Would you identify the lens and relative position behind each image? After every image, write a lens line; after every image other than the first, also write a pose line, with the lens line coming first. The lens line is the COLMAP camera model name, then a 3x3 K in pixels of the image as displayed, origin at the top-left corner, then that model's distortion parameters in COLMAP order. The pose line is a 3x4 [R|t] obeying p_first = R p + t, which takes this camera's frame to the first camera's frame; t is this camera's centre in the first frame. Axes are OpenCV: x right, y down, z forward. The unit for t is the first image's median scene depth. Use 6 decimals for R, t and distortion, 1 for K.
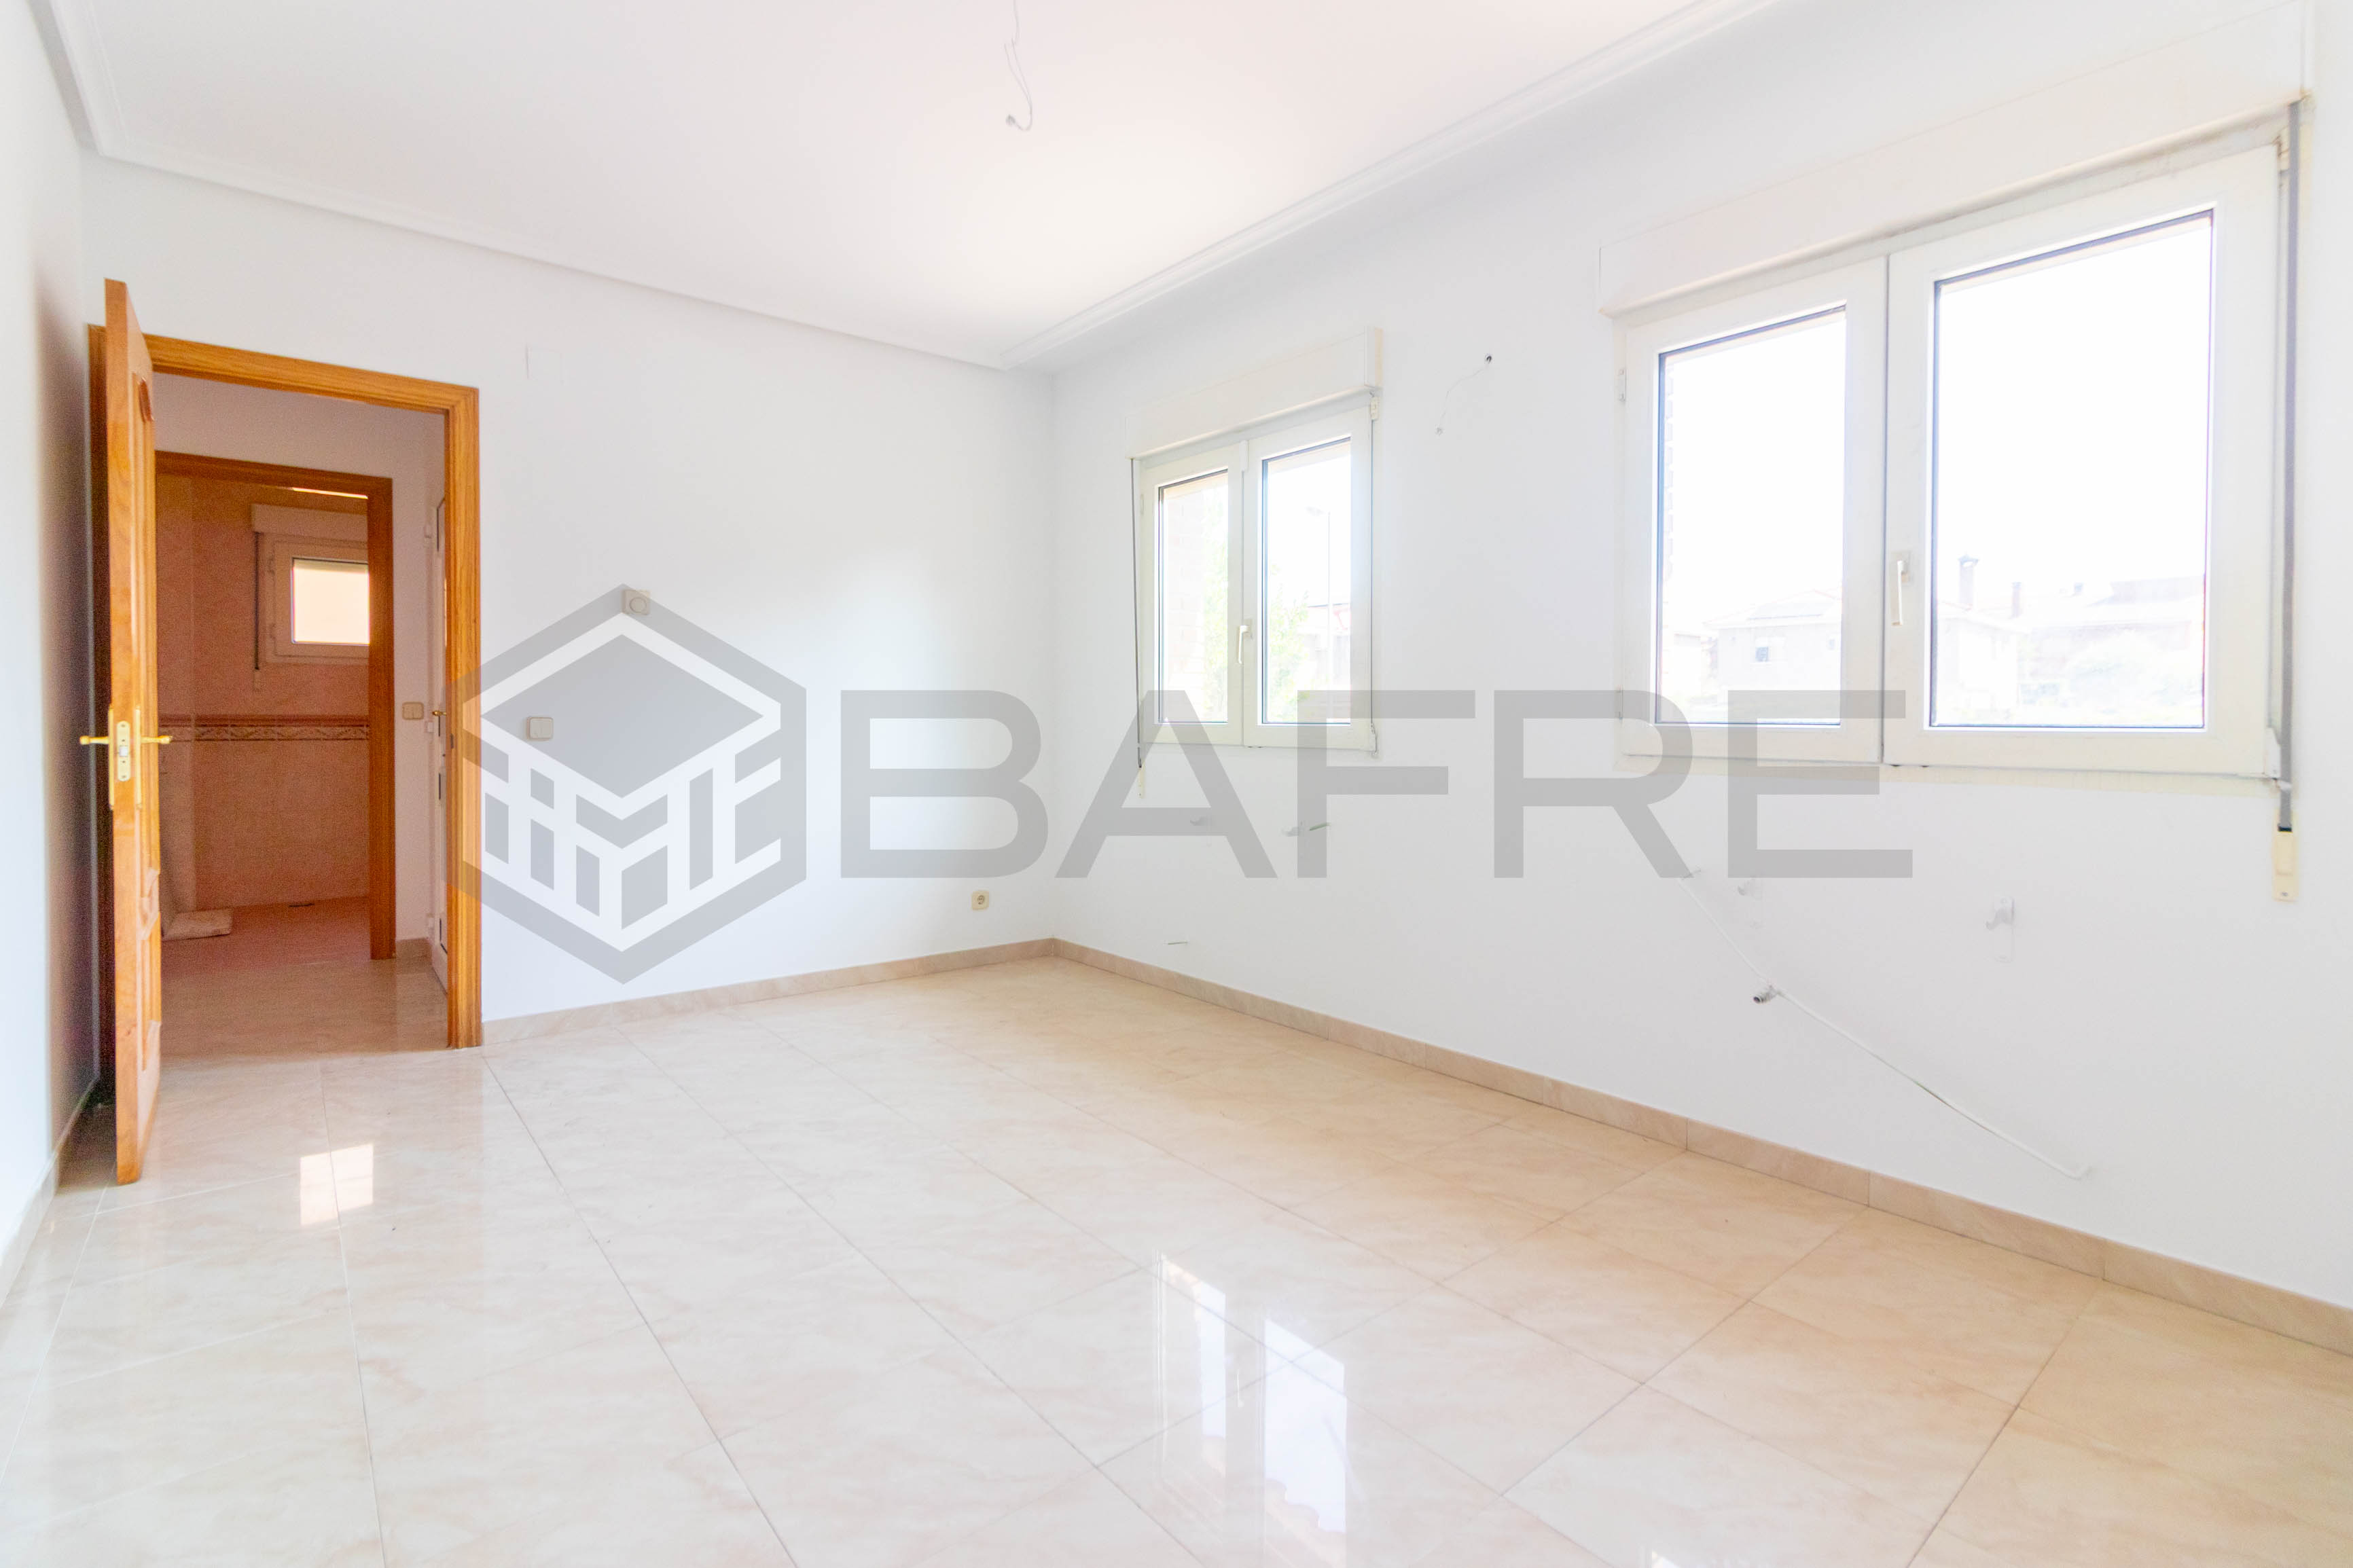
lens RADIAL K [[1093.2, 0, 1147.1], [0, 1093.2, 753.3], [0, 0, 1]] dist [-0.001694, 0.002167]
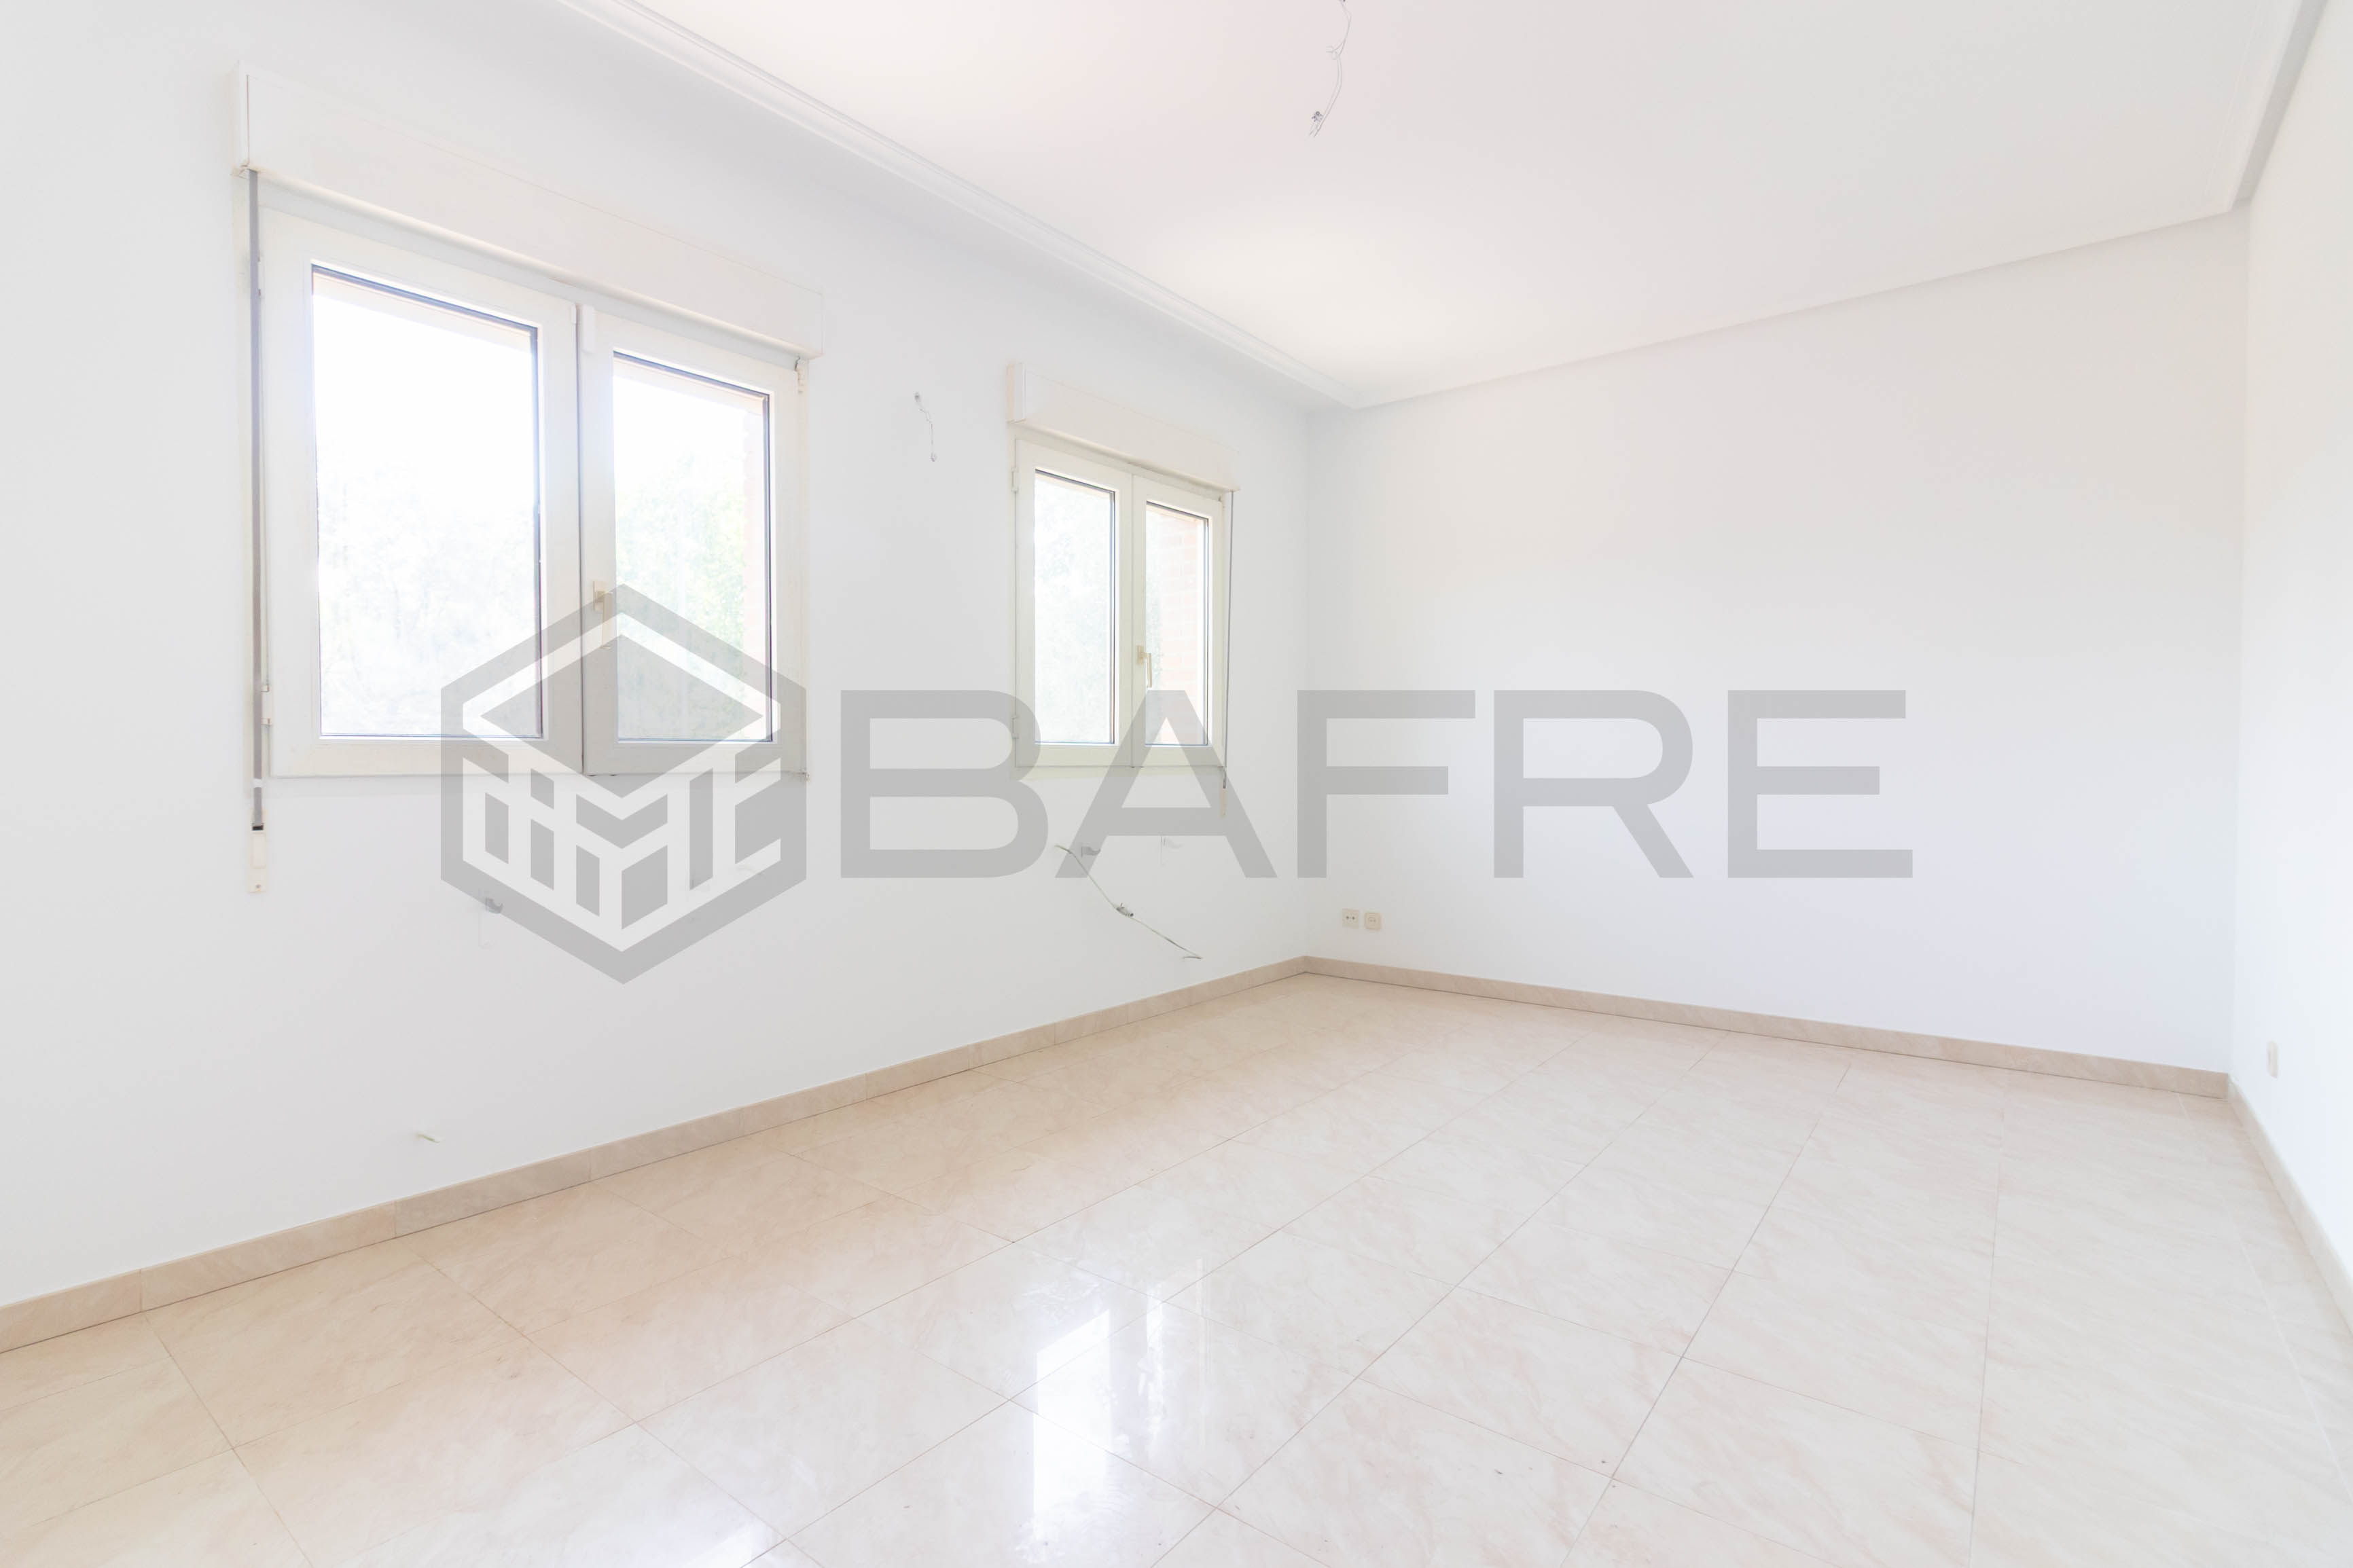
lens RADIAL K [[1093.2, 0, 1183.8], [0, 1093.2, 761.2], [0, 0, 1]] dist [-0.001694, 0.002167]
pose [[-0.239214, -0.019570, 0.970770, -0.664901], [0.017009, 0.999559, 0.024342, -0.024782], [-0.970818, 0.022335, -0.238776, 0.855228]]
